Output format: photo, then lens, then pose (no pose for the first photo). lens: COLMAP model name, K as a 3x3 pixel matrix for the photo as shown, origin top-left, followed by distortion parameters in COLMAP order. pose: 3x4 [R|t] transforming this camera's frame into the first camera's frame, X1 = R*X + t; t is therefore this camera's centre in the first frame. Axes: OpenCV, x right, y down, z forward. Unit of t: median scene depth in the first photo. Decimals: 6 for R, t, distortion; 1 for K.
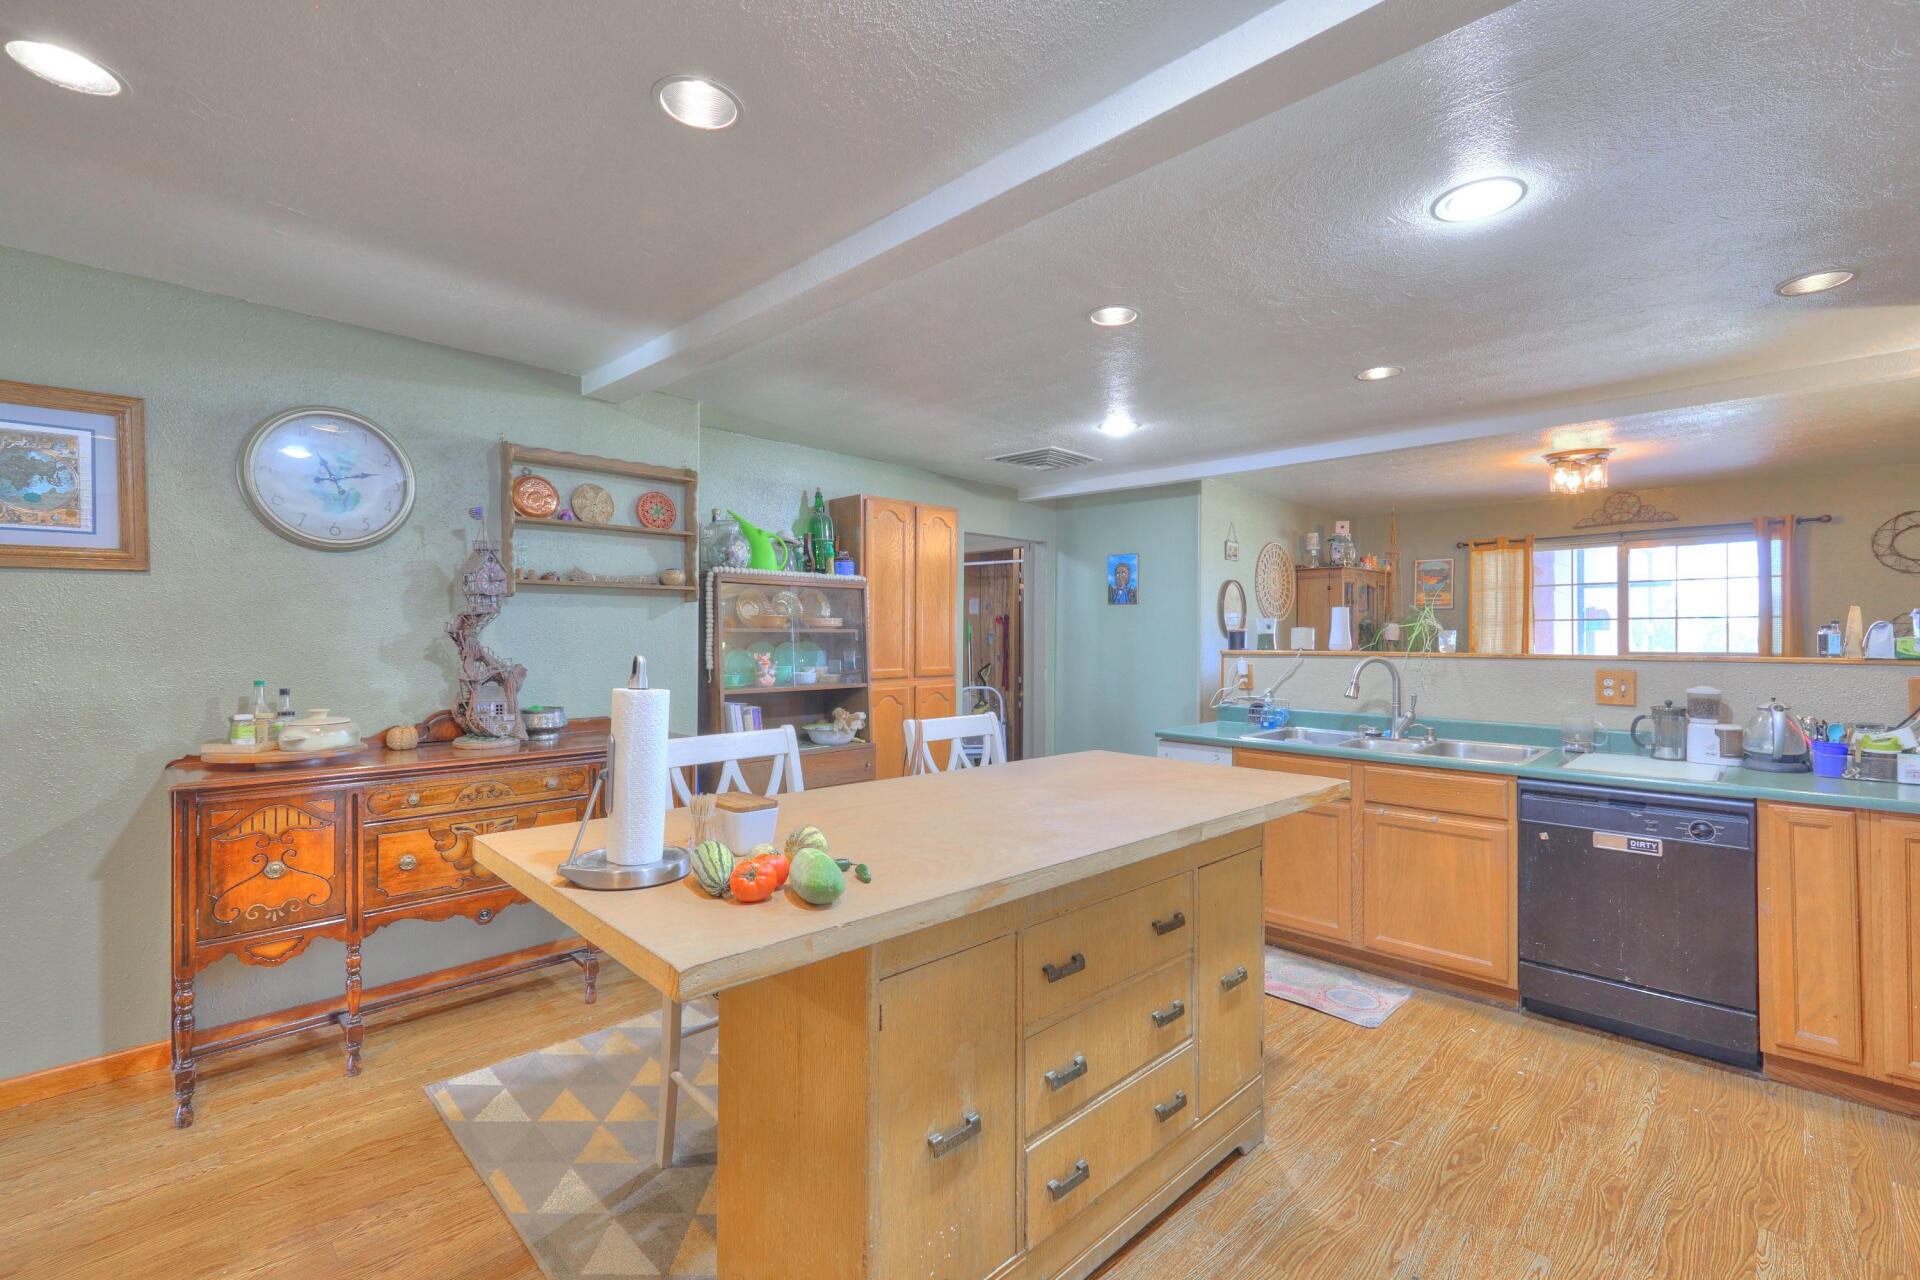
lens RADIAL K [[842.5, 0, 959.7], [0, 842.5, 642.2], [0, 0, 1]] dist [0.001166, 0.001350]
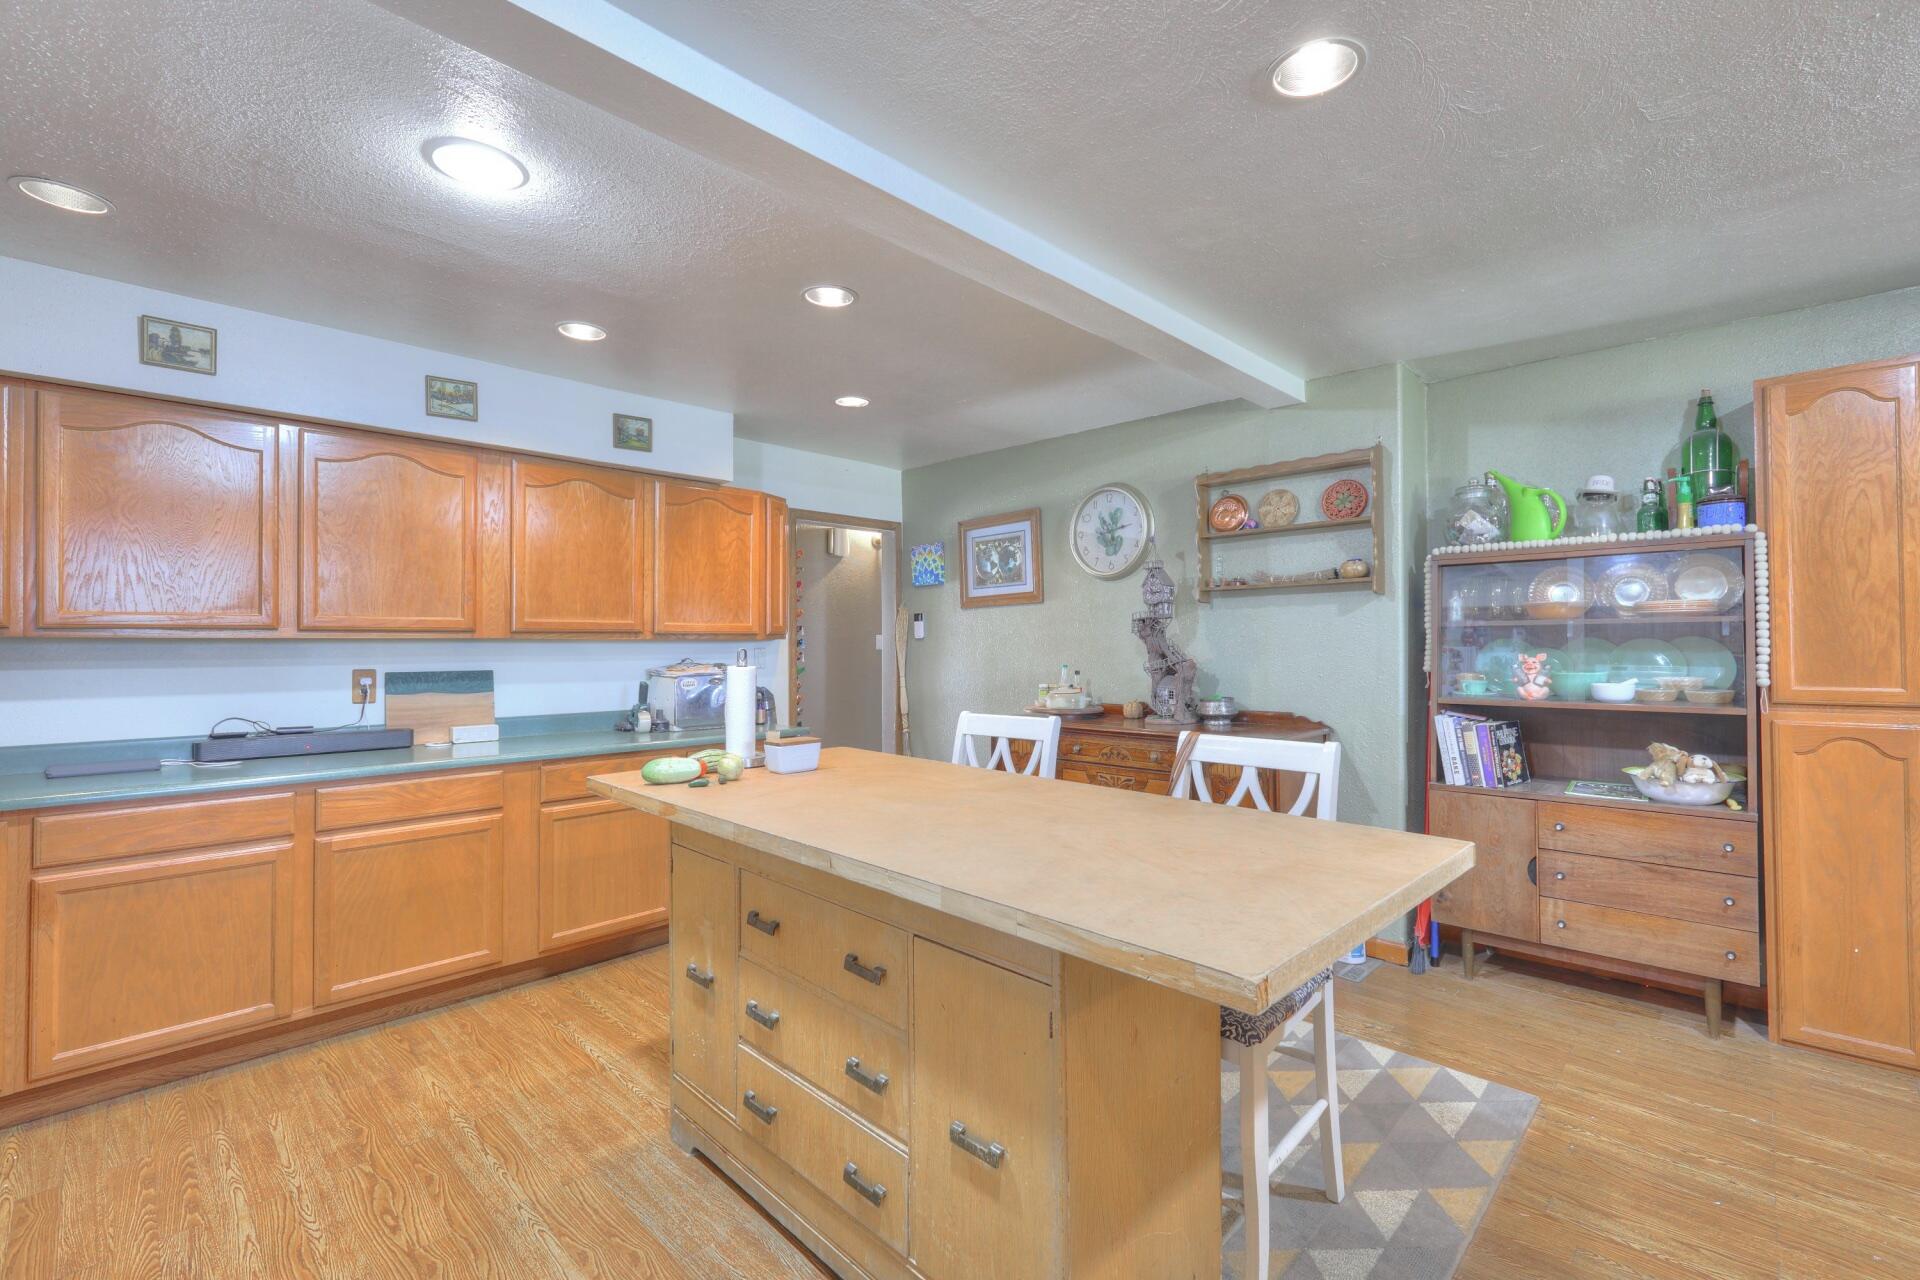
lens RADIAL K [[842.5, 0, 969.5], [0, 842.5, 650.2], [0, 0, 1]] dist [0.001166, 0.001350]
pose [[0.004148, 0.006559, -0.999970, 0.610801], [0.002593, 0.999975, 0.006569, 0.004147], [0.999988, -0.002620, 0.004130, 0.615071]]
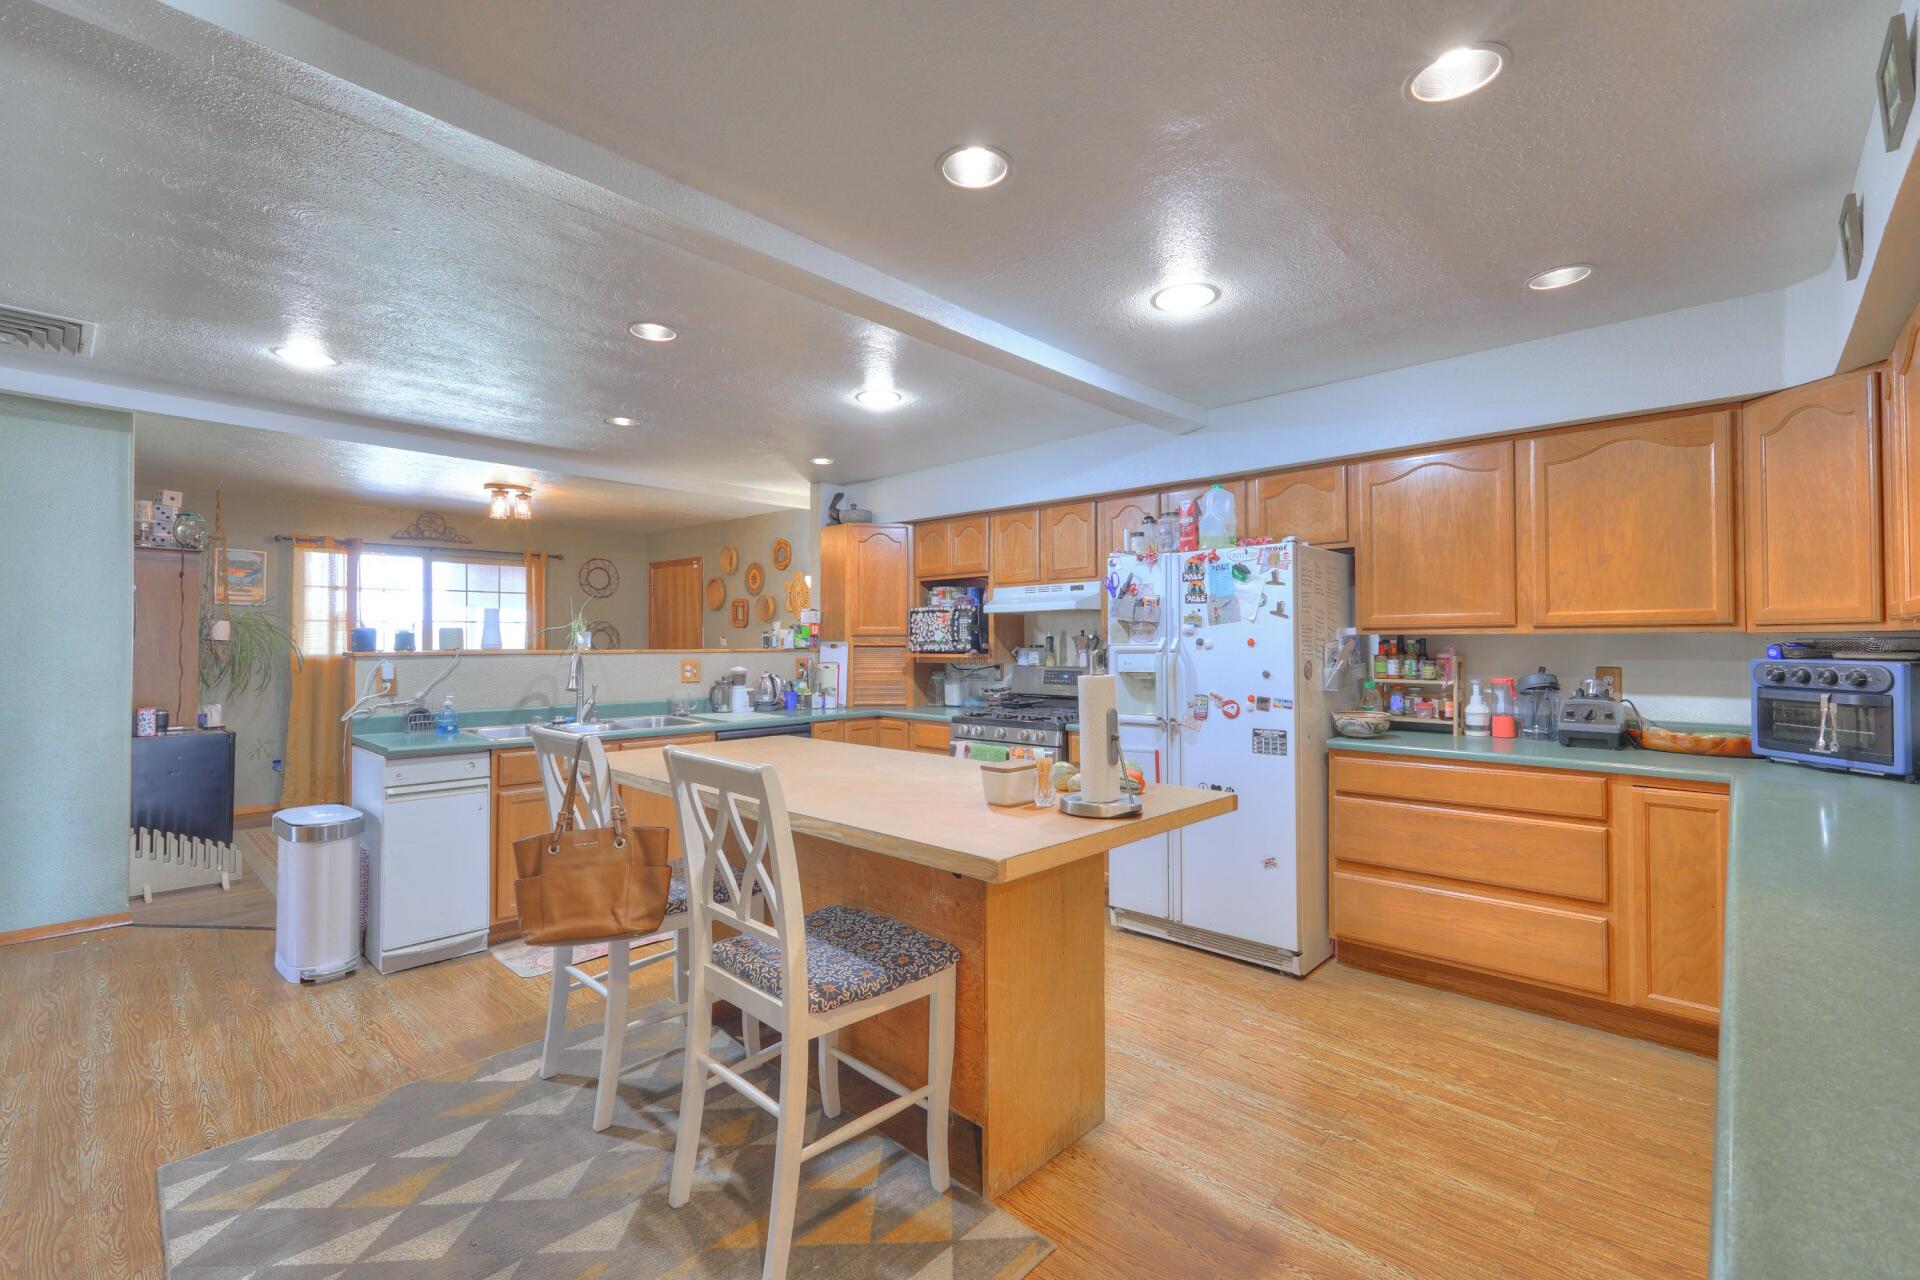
lens RADIAL K [[842.5, 0, 967.3], [0, 842.5, 628.3], [0, 0, 1]] dist [0.001166, 0.001350]
pose [[-0.028659, 0.010778, 0.999531, -0.693990], [0.005861, 0.999926, -0.010614, -0.002696], [-0.999572, 0.005554, -0.028720, 0.516140]]
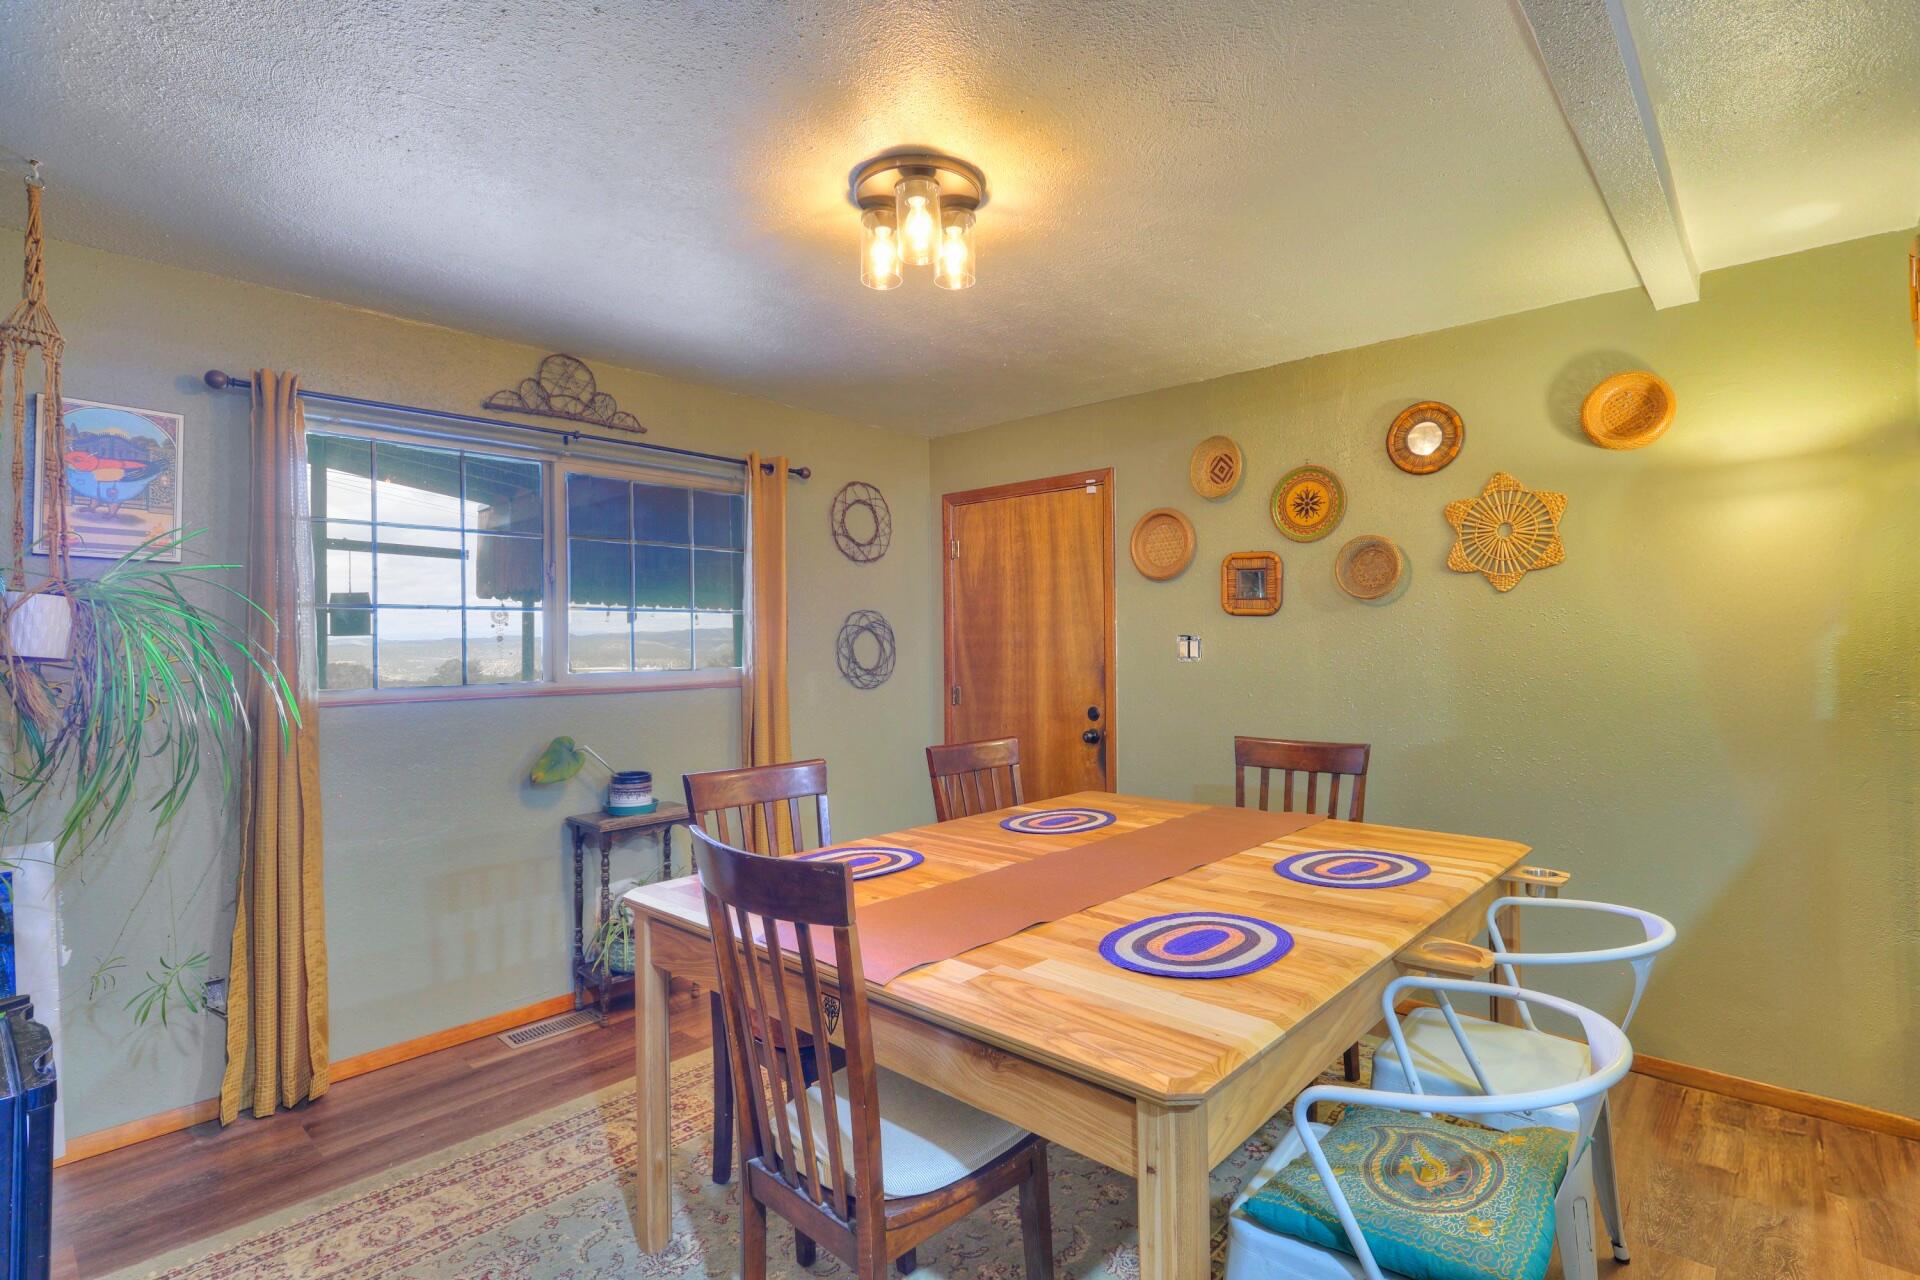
lens RADIAL K [[925.2, 0, 966.9], [0, 925.2, 629.7], [0, 0, 1]] dist [0.001143, -0.000801]
pose [[-0.041262, 0.013590, 0.999056, 0.400300], [0.014794, 0.999806, -0.012990, -0.007663], [-0.999039, 0.014244, -0.041455, 1.377838]]
